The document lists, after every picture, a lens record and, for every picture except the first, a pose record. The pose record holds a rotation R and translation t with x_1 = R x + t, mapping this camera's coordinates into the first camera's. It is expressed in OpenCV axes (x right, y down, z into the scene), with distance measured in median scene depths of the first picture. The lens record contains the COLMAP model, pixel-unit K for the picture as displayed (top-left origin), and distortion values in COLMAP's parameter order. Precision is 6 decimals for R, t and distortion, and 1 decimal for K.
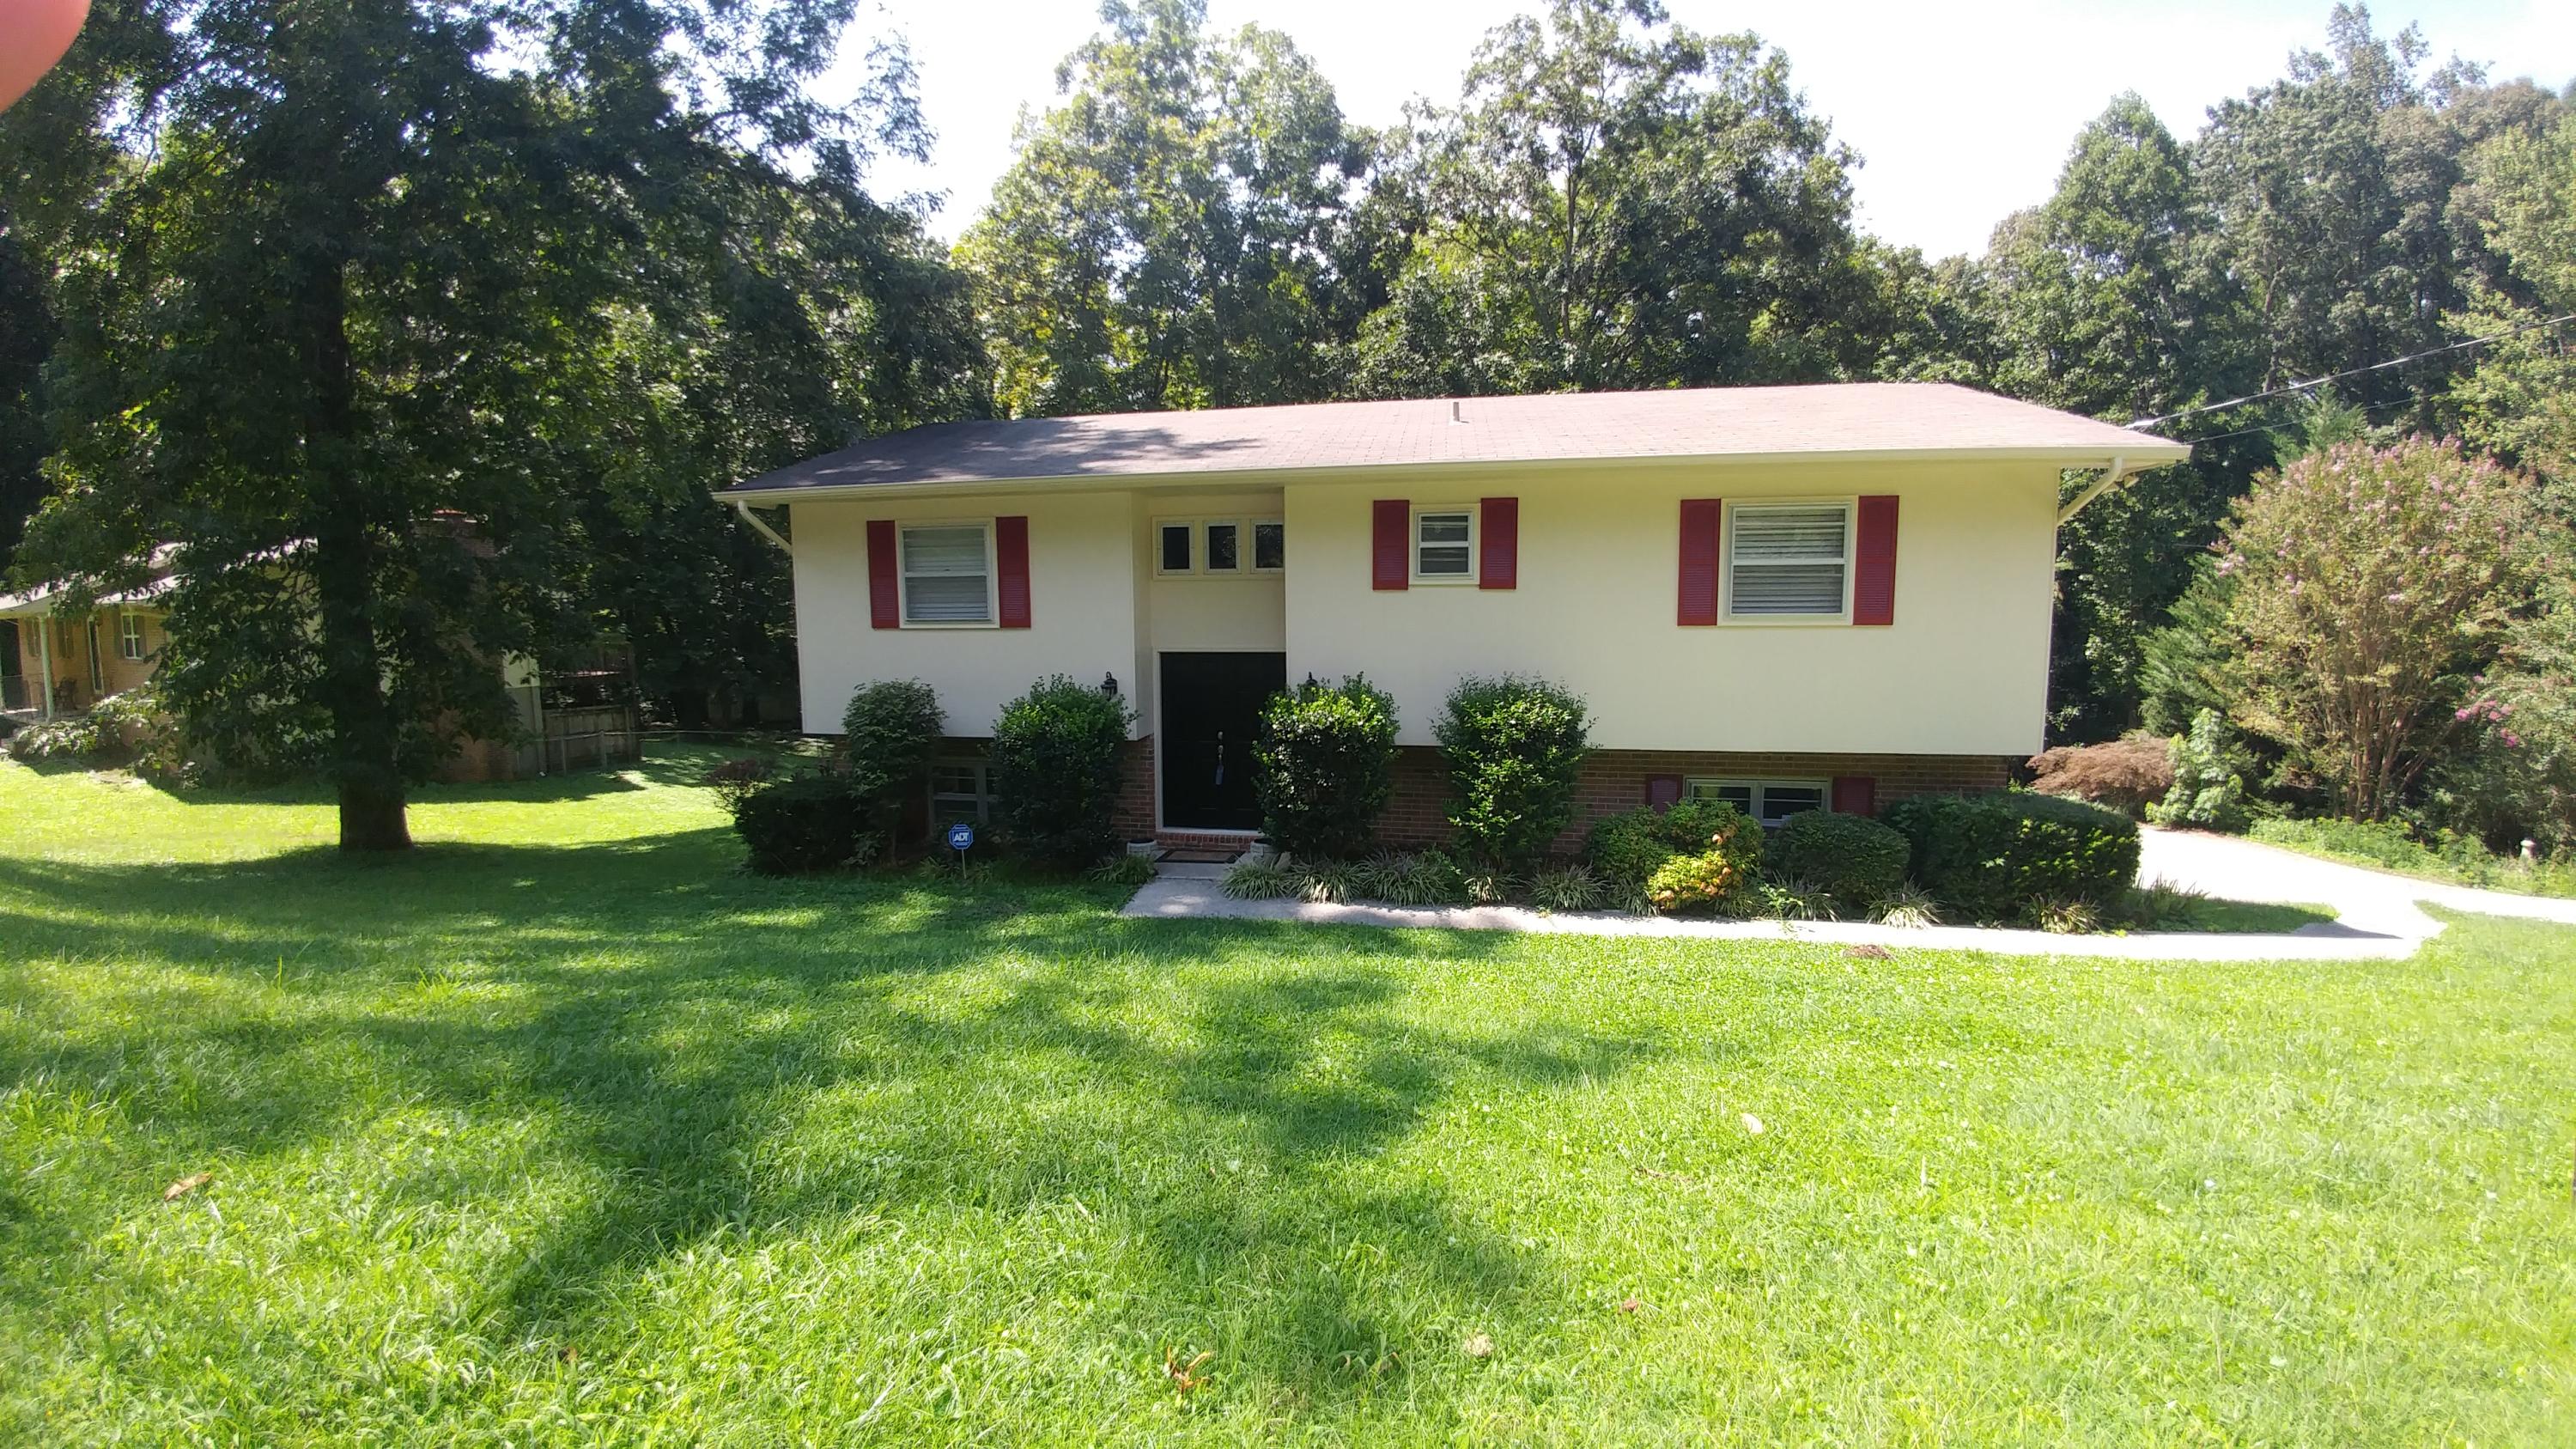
lens RADIAL K [[933.3, 0, 1278.0], [0, 933.3, 706.4], [0, 0, 1]] dist [-0.023434, -0.013704]
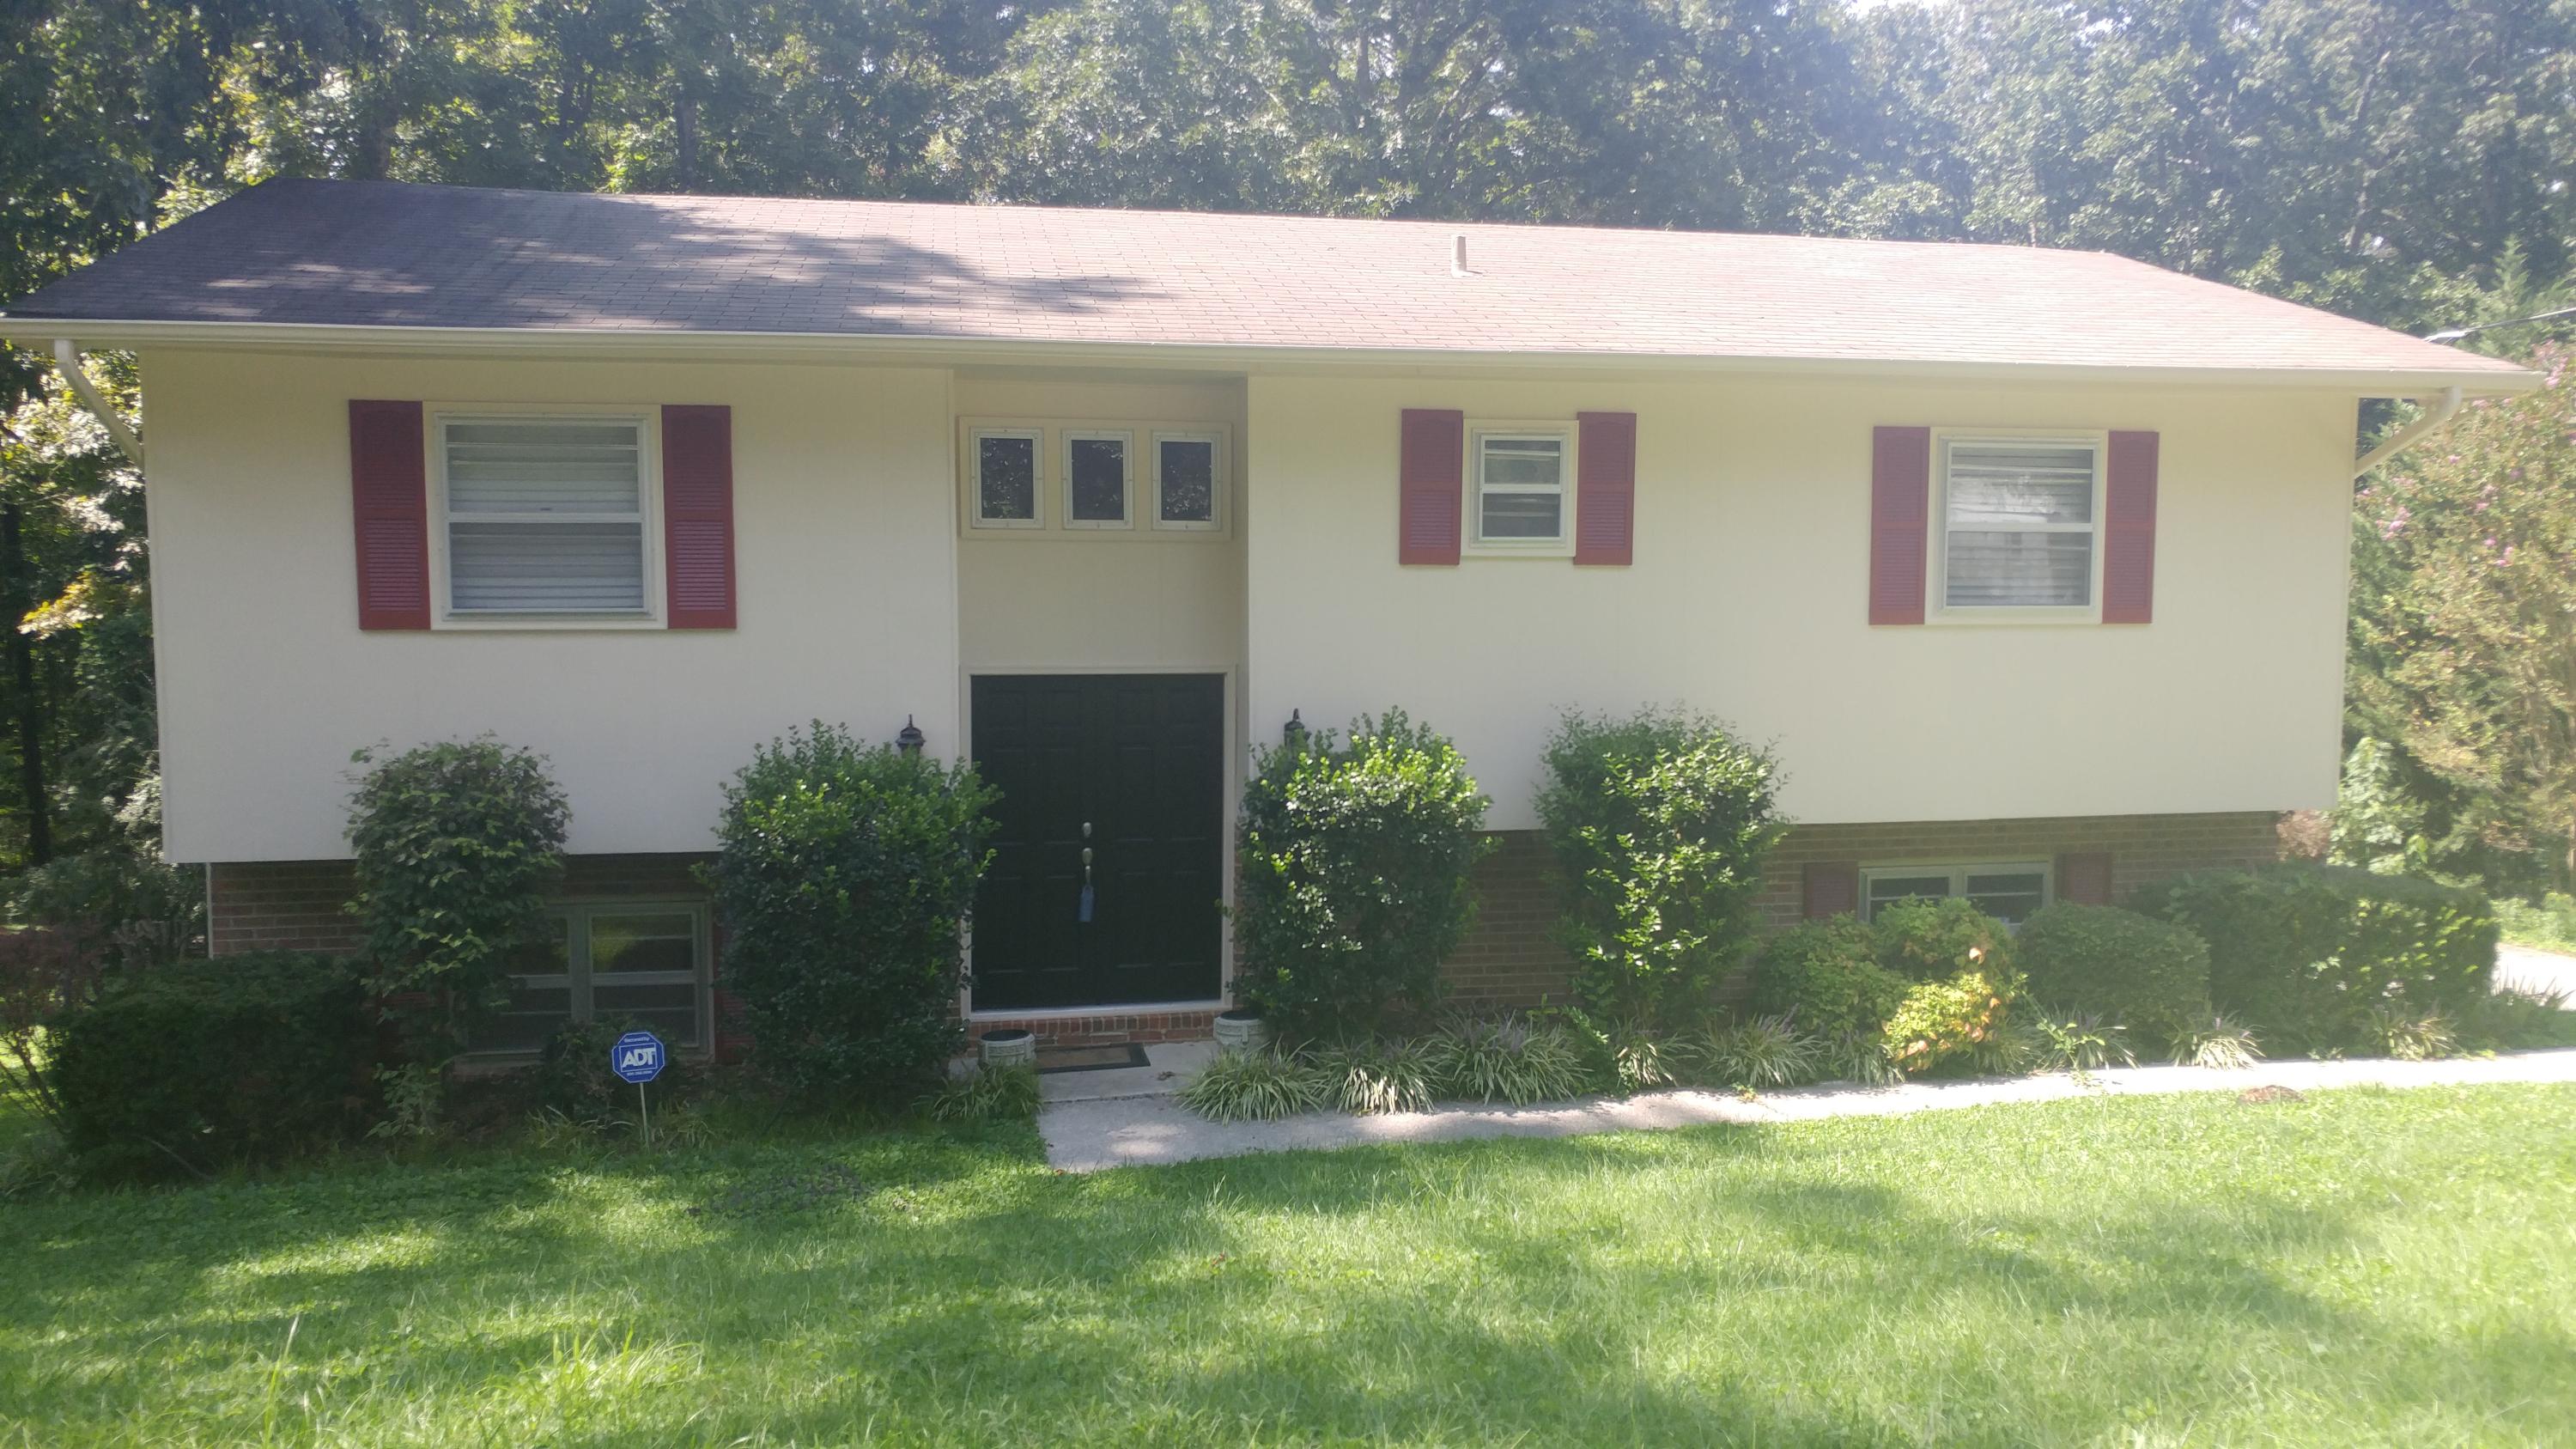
lens RADIAL K [[1879.1, 0, 1287.0], [0, 1879.1, 689.3], [0, 0, 1]] dist [0.006277, 0.006234]
pose [[0.935207, -0.013814, 0.353831, -0.402031], [0.029377, 0.998821, -0.038652, -0.004788], [-0.352880, 0.046542, 0.934510, -0.059965]]
